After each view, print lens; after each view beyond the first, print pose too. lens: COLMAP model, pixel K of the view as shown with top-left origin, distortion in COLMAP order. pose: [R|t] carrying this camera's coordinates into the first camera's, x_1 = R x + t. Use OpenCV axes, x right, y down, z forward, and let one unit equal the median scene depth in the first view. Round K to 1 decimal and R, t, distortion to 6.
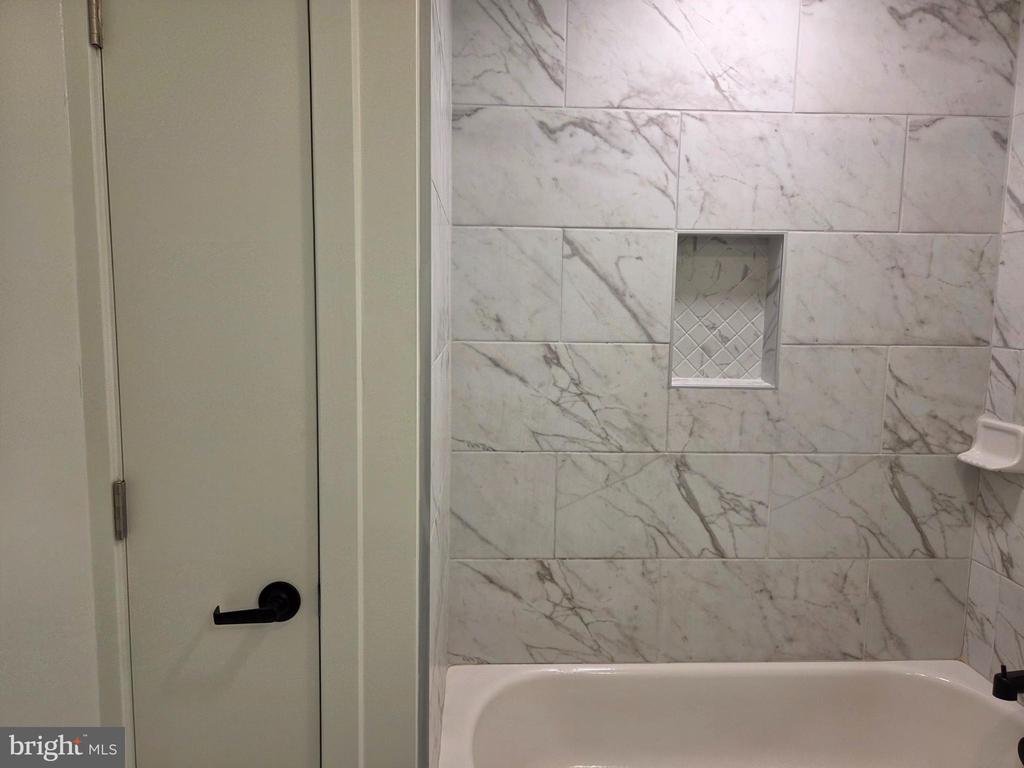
lens RADIAL K [[687.9, 0, 504.5], [0, 687.9, 376.4], [0, 0, 1]] dist [0.054841, -0.041701]
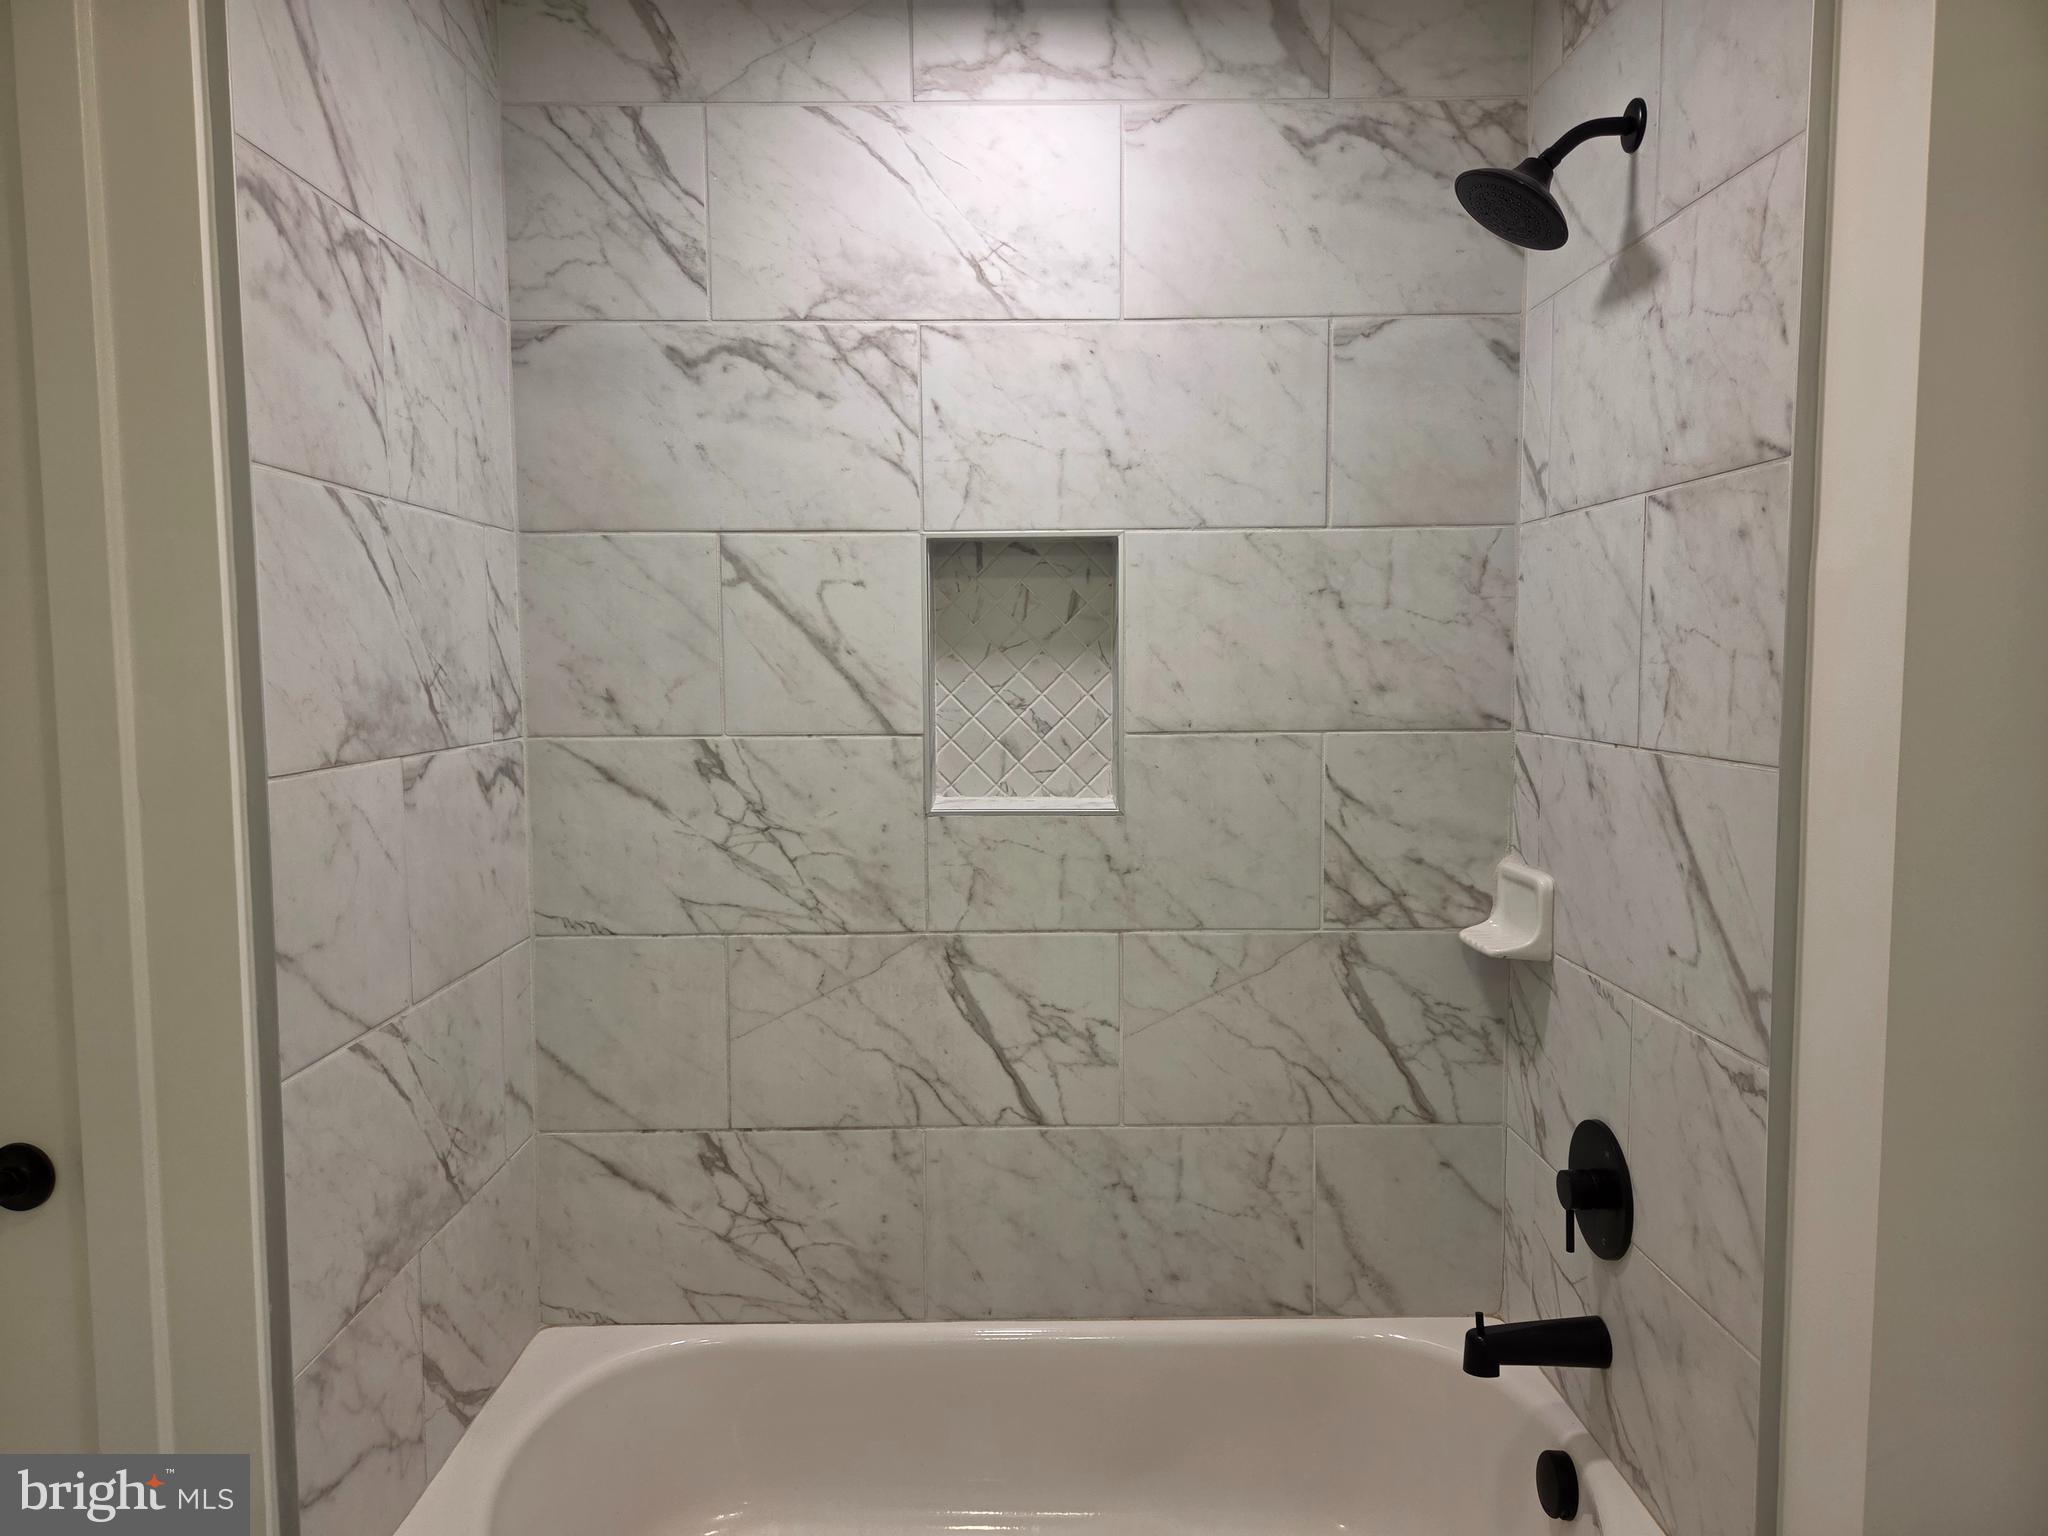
lens RADIAL K [[1375.7, 0, 1021.2], [0, 1375.7, 771.0], [0, 0, 1]] dist [0.054841, -0.041701]
pose [[0.998619, -0.017788, -0.049428, 0.372016], [0.016247, 0.999375, -0.031397, 0.017119], [0.049955, 0.030550, 0.998284, -0.099586]]
